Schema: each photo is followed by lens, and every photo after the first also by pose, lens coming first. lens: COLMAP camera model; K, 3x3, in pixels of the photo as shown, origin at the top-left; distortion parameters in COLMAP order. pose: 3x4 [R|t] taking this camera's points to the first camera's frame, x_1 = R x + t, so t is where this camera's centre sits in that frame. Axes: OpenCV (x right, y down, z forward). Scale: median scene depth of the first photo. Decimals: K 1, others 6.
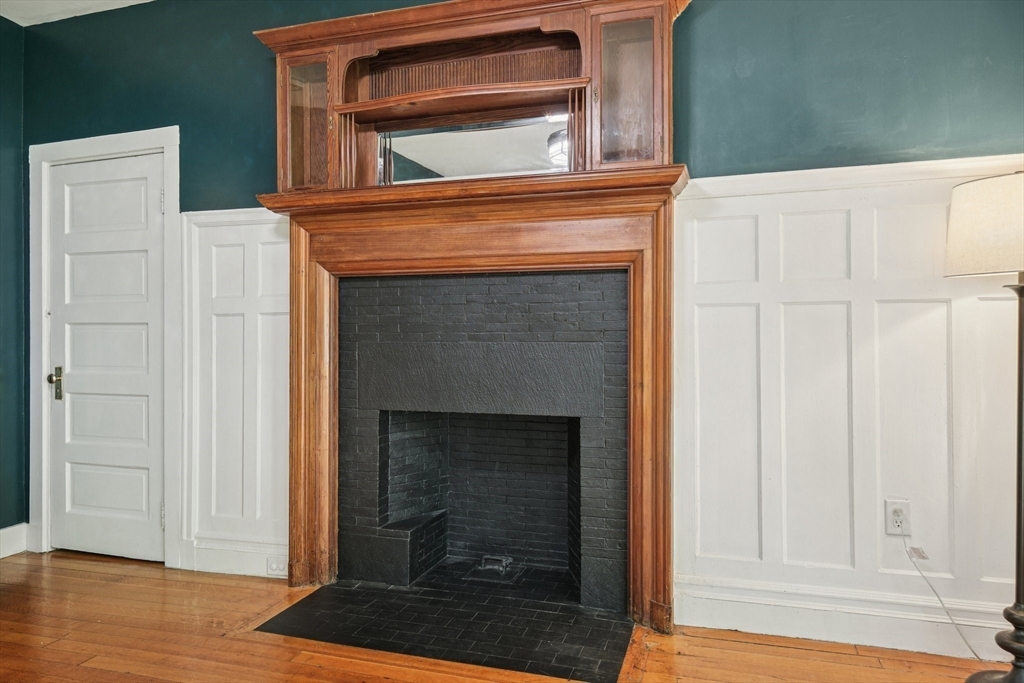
lens RADIAL K [[685.1, 0, 511.3], [0, 685.1, 323.0], [0, 0, 1]] dist [0.005700, -0.000764]
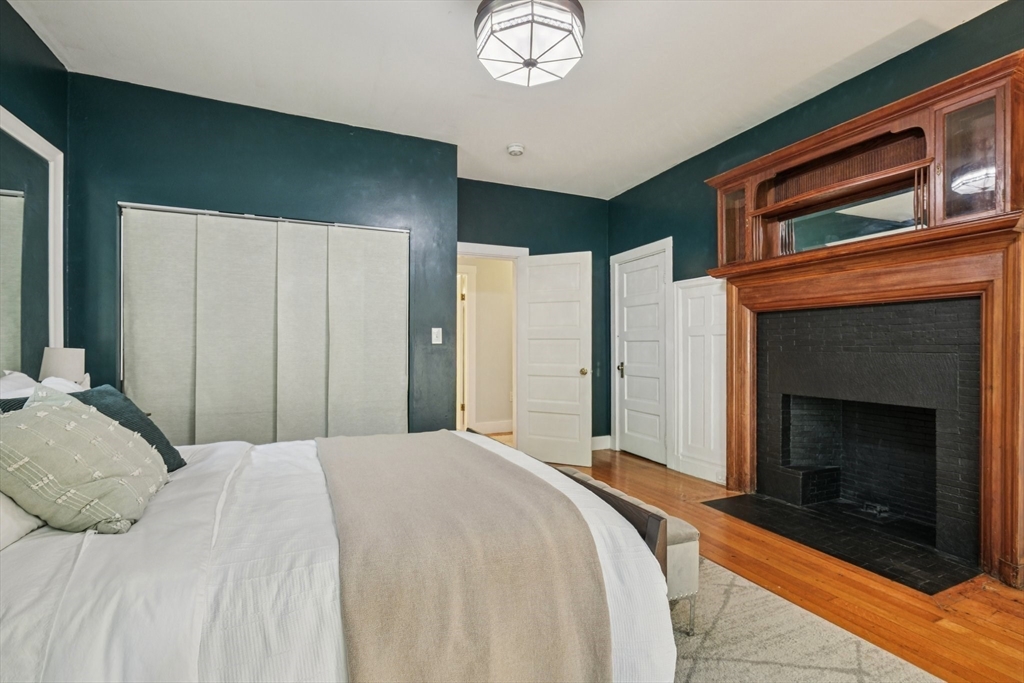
lens RADIAL K [[460.1, 0, 513.7], [0, 460.1, 341.2], [0, 0, 1]] dist [0.000342, -0.000761]
pose [[0.654296, -0.005552, -0.756218, 0.219417], [0.007303, 0.999973, -0.001023, -0.000245], [0.756203, -0.004854, 0.654319, -0.189863]]
